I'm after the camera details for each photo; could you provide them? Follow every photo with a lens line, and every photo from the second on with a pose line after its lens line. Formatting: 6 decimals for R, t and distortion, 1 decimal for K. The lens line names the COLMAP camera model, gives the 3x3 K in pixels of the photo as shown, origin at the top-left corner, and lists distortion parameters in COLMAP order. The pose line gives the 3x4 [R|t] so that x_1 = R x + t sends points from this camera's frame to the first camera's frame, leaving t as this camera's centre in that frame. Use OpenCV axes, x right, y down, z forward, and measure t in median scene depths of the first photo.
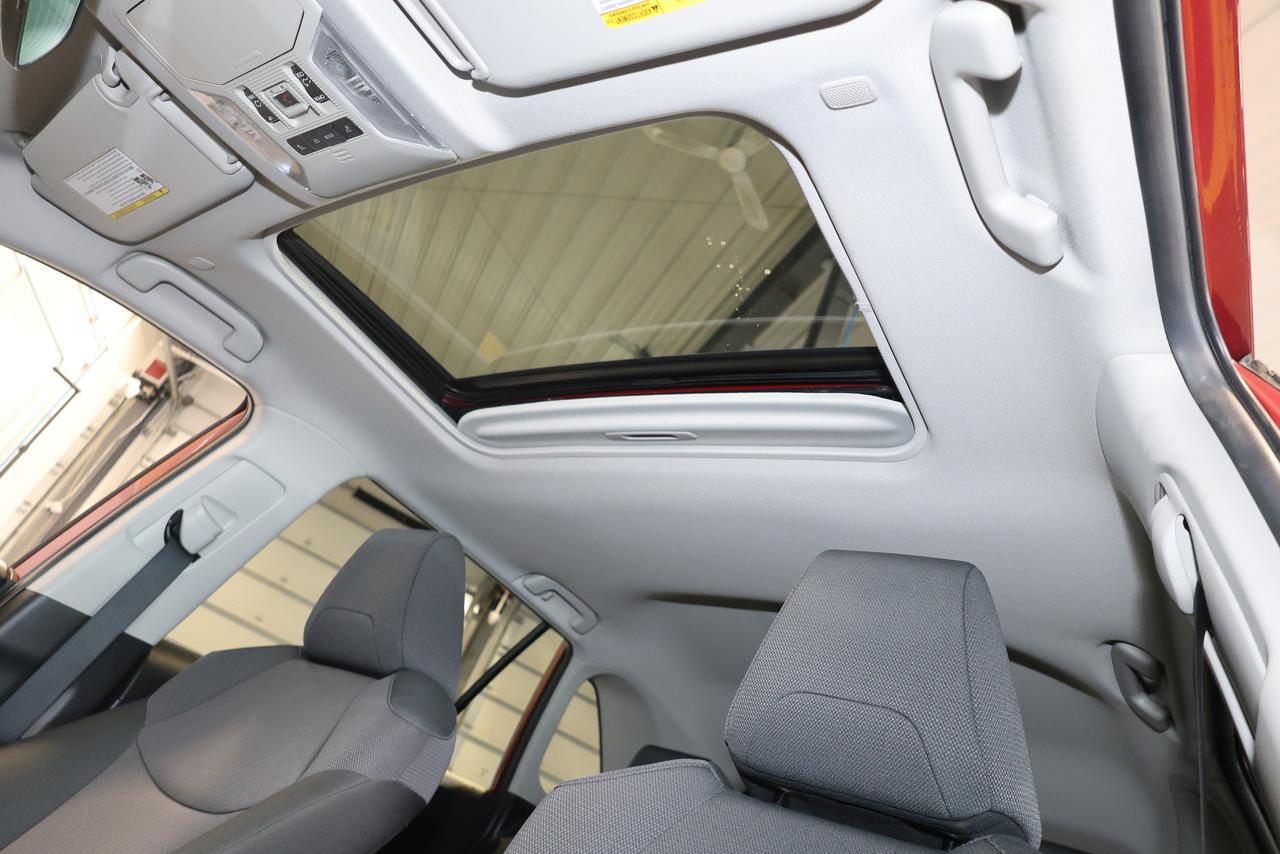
lens RADIAL K [[871.4, 0, 630.3], [0, 871.4, 428.1], [0, 0, 1]] dist [-0.007360, 0.000201]
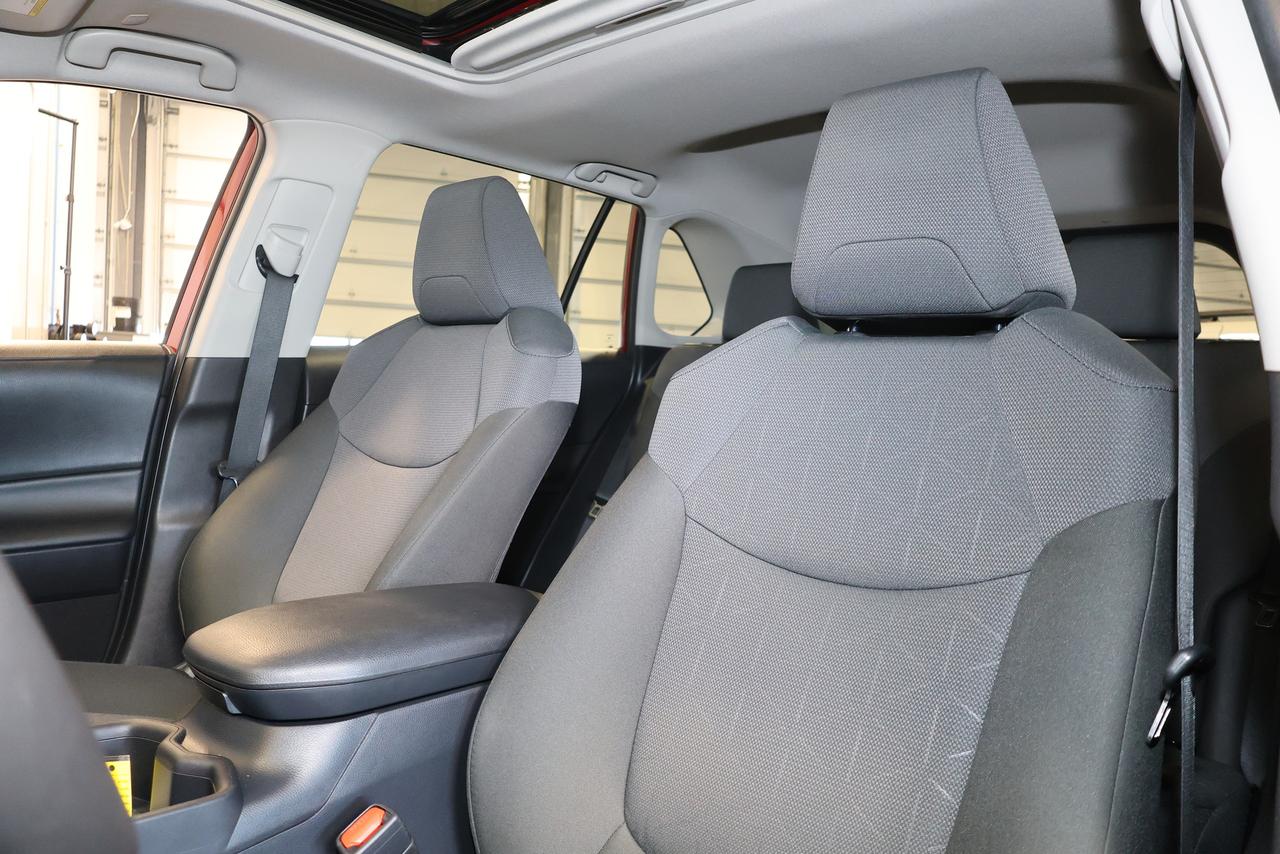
lens RADIAL K [[871.4, 0, 617.8], [0, 871.4, 423.9], [0, 0, 1]] dist [-0.007360, 0.000201]
pose [[0.927271, -0.321184, -0.192380, 0.033326], [0.374373, 0.790348, 0.484969, -0.087981], [-0.003717, -0.521719, 0.853109, -0.041709]]
